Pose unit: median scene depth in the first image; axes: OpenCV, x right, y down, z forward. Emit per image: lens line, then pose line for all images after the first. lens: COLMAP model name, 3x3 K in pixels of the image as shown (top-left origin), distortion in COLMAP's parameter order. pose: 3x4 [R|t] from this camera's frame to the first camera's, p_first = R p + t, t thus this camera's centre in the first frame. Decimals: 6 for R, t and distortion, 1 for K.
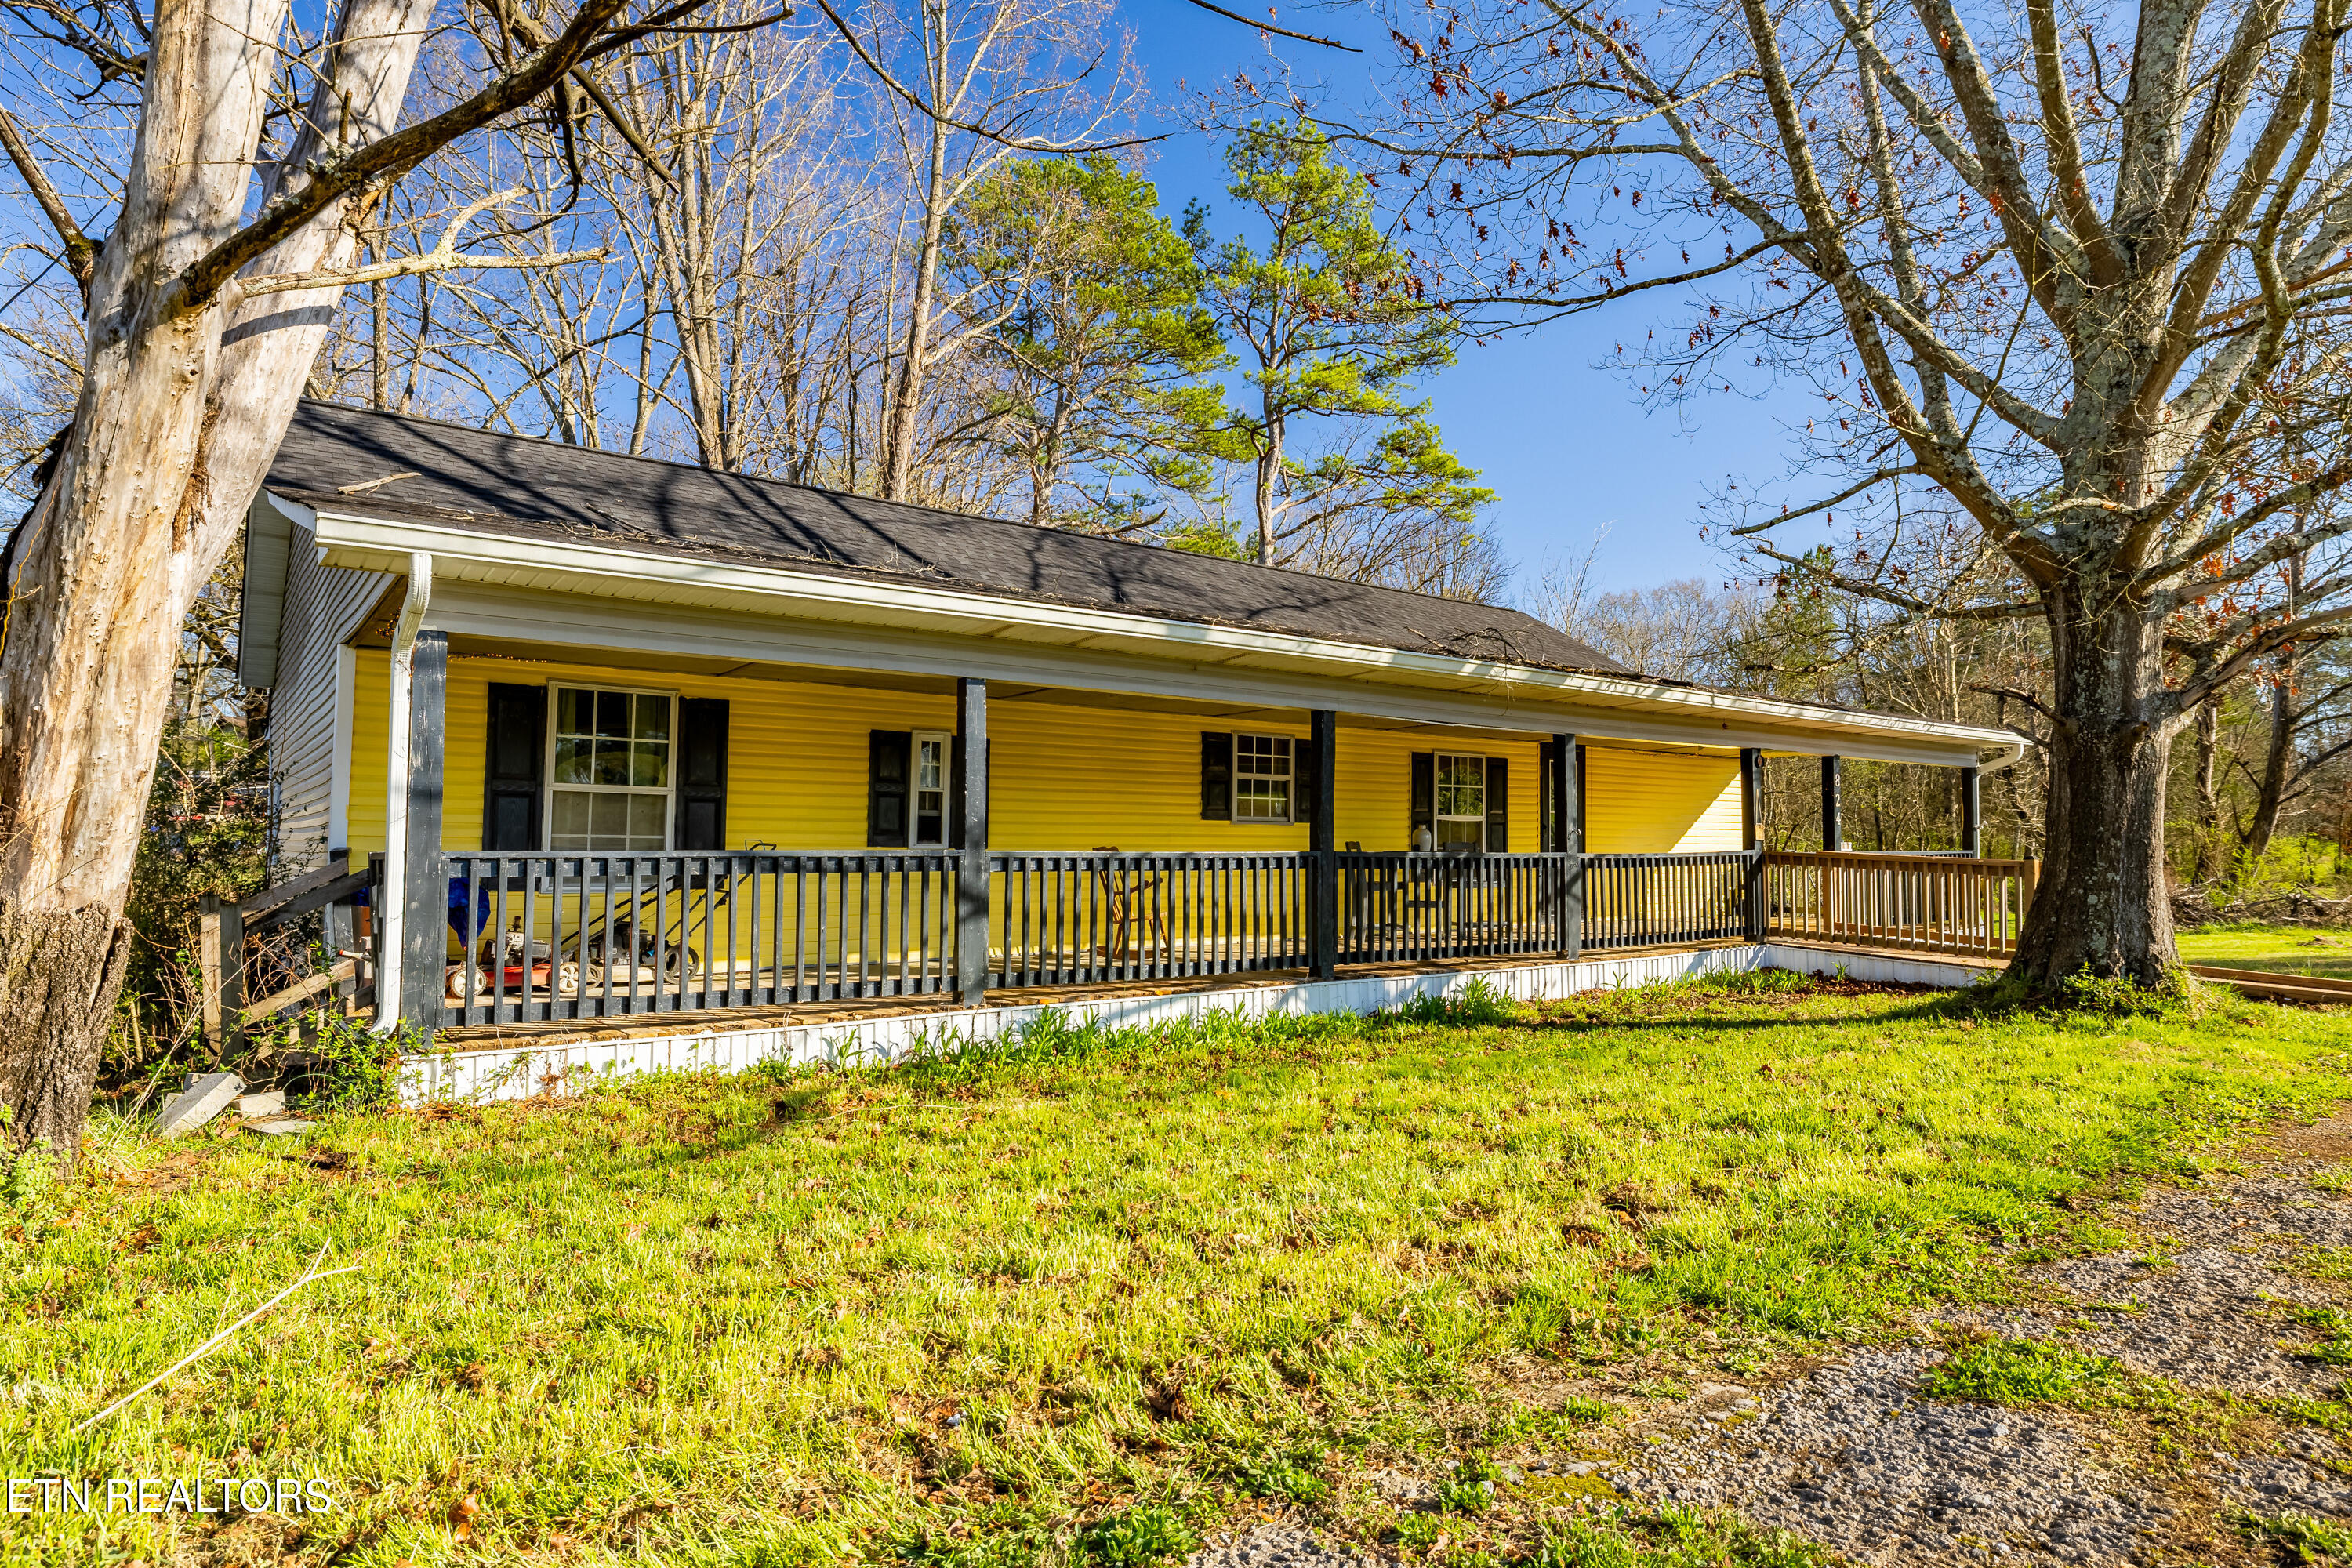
lens RADIAL K [[1333.5, 0, 1179.6], [0, 1333.5, 785.4], [0, 0, 1]] dist [0.002892, 0.000175]
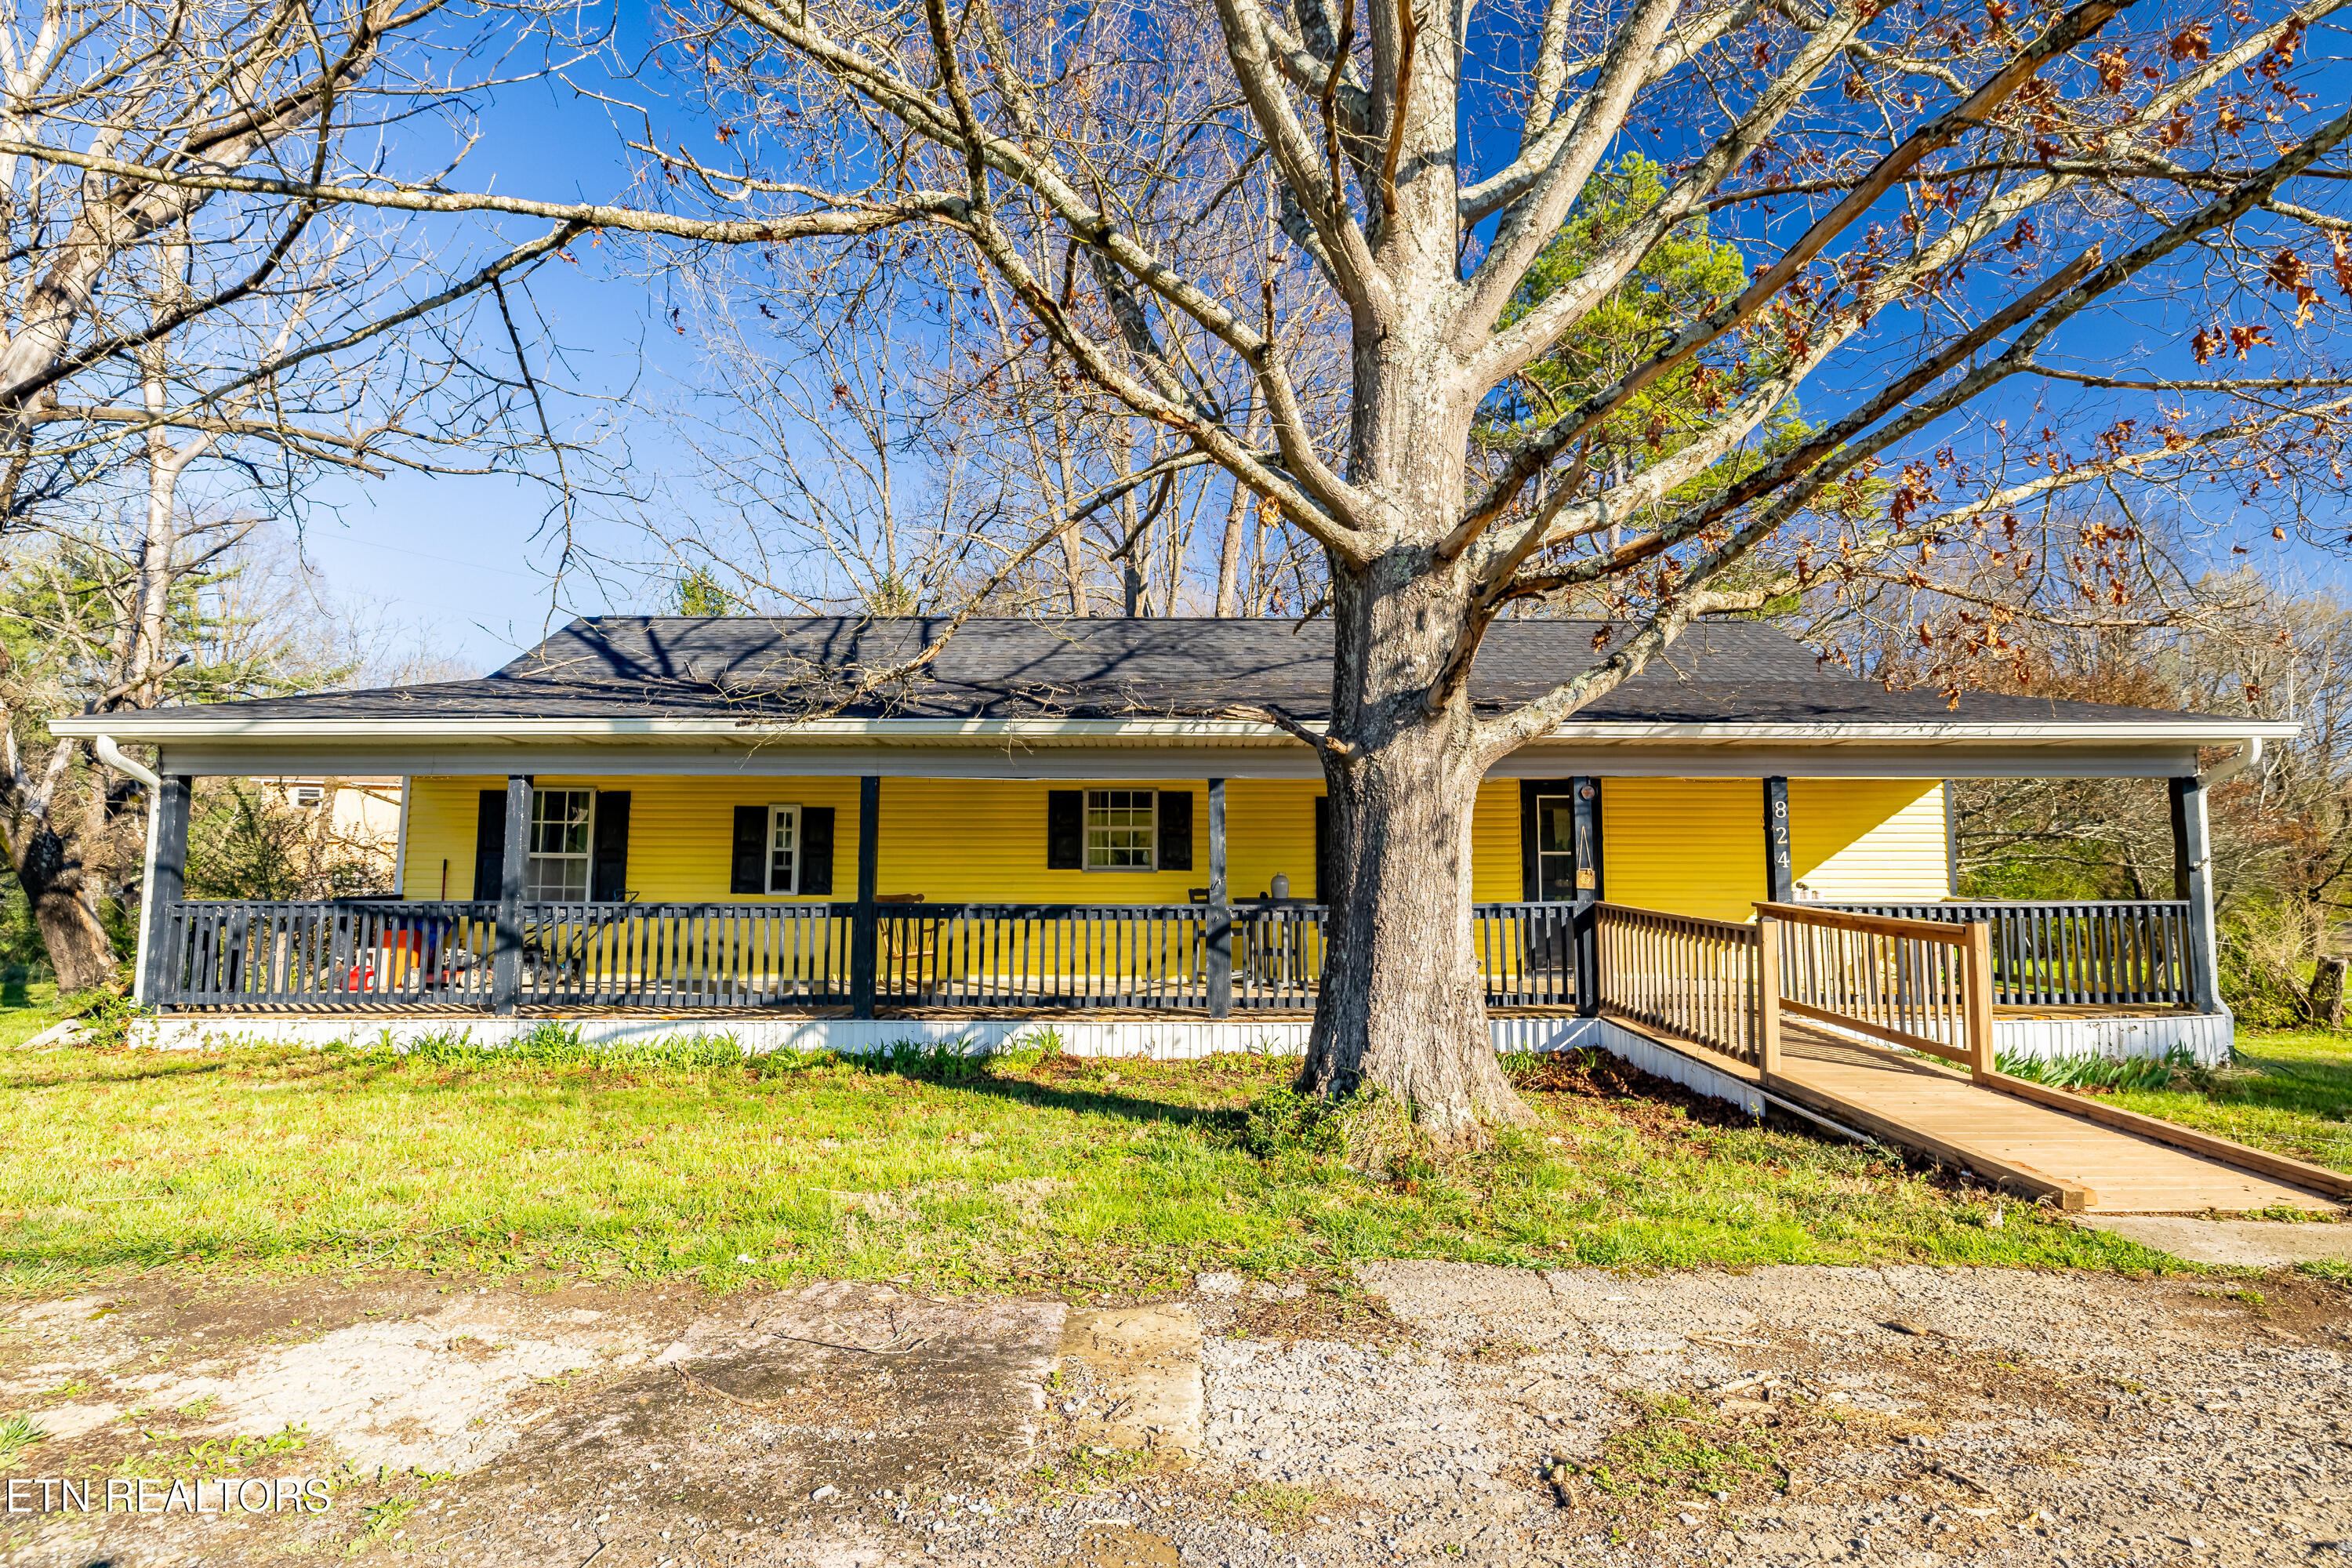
lens RADIAL K [[1126.2, 0, 1175.8], [0, 1126.2, 779.0], [0, 0, 1]] dist [-0.002358, -0.000070]
pose [[0.784665, -0.055195, -0.617458, 0.817406], [0.030418, 0.998257, -0.050580, 0.001564], [0.619173, 0.020906, 0.784976, 0.381129]]
